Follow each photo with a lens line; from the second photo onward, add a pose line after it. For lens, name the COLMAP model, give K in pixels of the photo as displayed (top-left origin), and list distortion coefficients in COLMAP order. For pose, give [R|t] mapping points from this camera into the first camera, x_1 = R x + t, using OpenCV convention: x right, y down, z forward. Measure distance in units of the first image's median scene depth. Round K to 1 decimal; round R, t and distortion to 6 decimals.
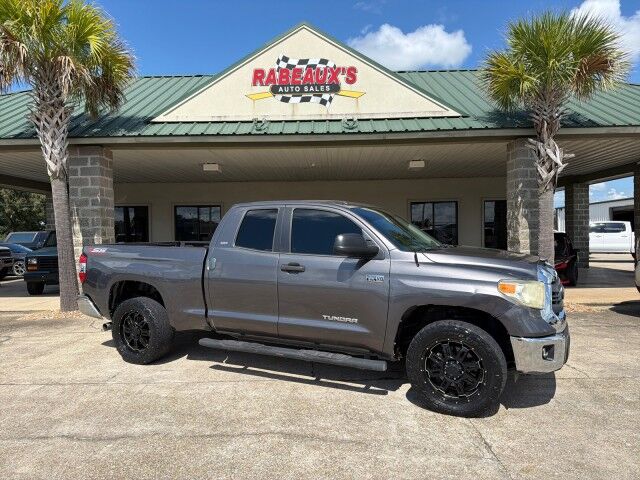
lens RADIAL K [[454.4, 0, 320.0], [0, 454.4, 240.0], [0, 0, 1]] dist [0.010858, -0.020179]
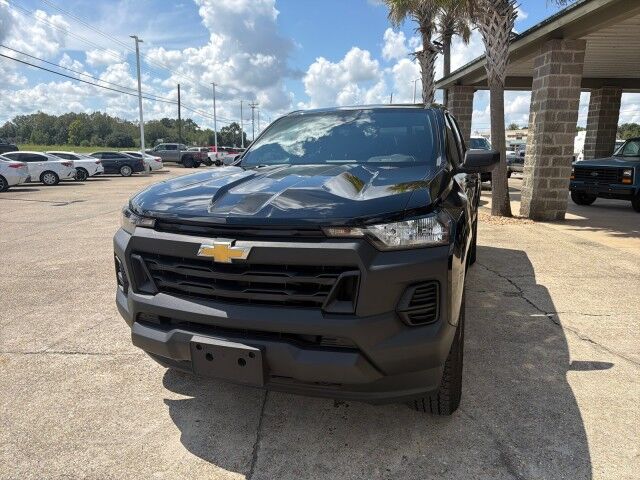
lens RADIAL K [[454.4, 0, 320.0], [0, 454.4, 240.0], [0, 0, 1]] dist [0.010858, -0.020179]
pose [[0.026854, 0.207215, -0.977927, 0.504248], [-0.020728, 0.978185, 0.206701, 0.001652], [0.999424, 0.014720, 0.030563, 0.595394]]
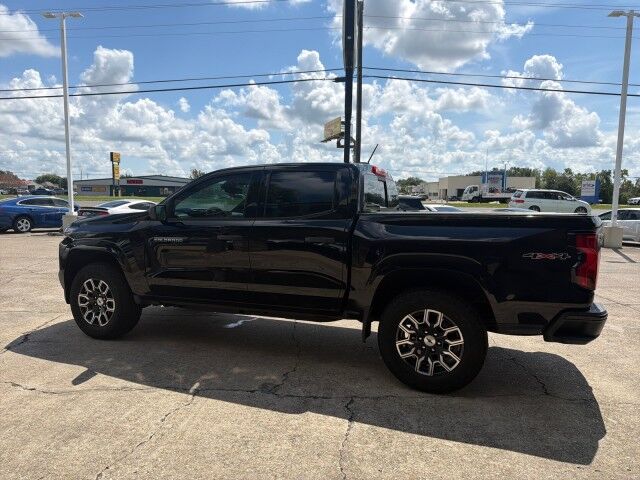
lens RADIAL K [[448.5, 0, 320.2], [0, 448.5, 236.8], [0, 0, 1]] dist [0.067261, -0.094696]
pose [[-0.999959, 0.000115, 0.009048, -0.052739], [0.000993, 0.995278, 0.097059, -0.009677], [-0.008994, 0.097064, -0.995238, 1.242712]]
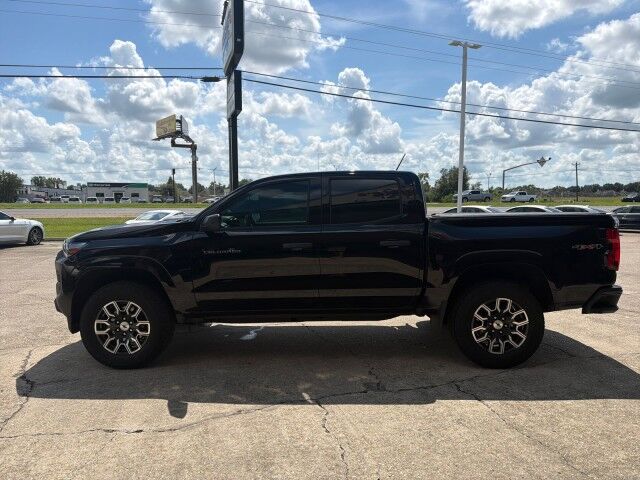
lens RADIAL K [[449.6, 0, 317.7], [0, 449.6, 241.0], [0, 0, 1]] dist [0.058578, -0.083899]
pose [[-0.937623, 0.046693, -0.344504, 0.194862], [0.011069, 0.994447, 0.104657, -0.016506], [0.347478, 0.094315, -0.932933, 1.216574]]
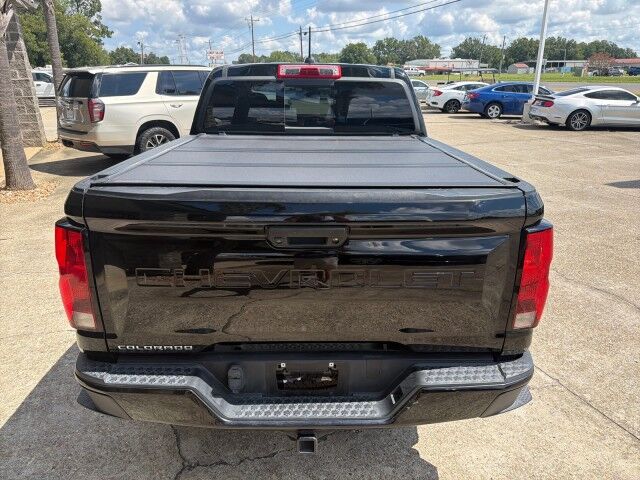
lens RADIAL K [[456.1, 0, 321.2], [0, 456.1, 240.1], [0, 0, 1]] dist [-0.006981, -0.000618]
pose [[-0.384503, -0.295141, 0.874671, -0.470356], [0.027187, 0.943481, 0.330311, -0.027041], [-0.922723, 0.150785, -0.354748, 0.844683]]
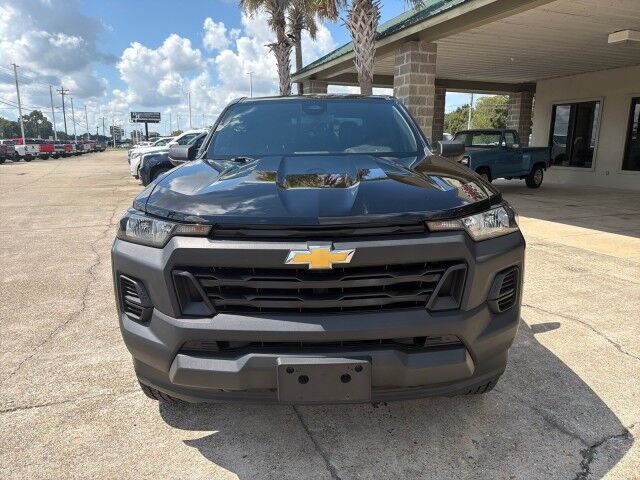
lens RADIAL K [[453.7, 0, 321.4], [0, 453.7, 239.3], [0, 0, 1]] dist [0.003288, -0.006940]
pose [[0.383537, 0.205806, -0.900302, 0.457858], [-0.021524, 0.976580, 0.214074, 0.005742], [0.923275, -0.062727, 0.378984, 0.480188]]
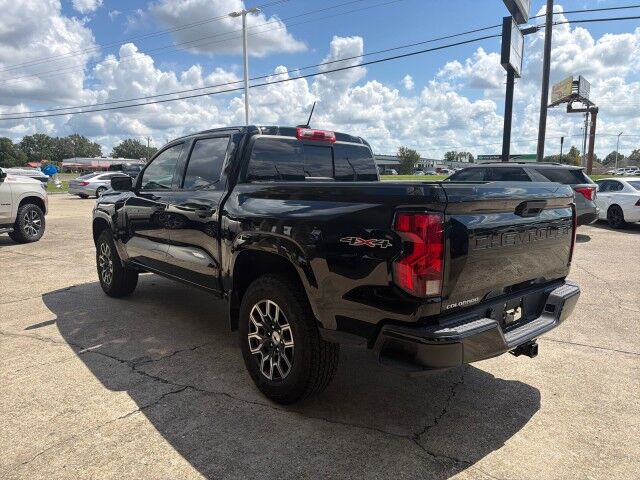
lens RADIAL K [[448.5, 0, 320.2], [0, 448.5, 236.8], [0, 0, 1]] dist [0.067261, -0.094696]
pose [[-0.884997, -0.049852, 0.462919, -0.332133], [0.018543, 0.989689, 0.142030, 0.002369], [-0.465227, 0.134280, -0.874948, 1.110323]]
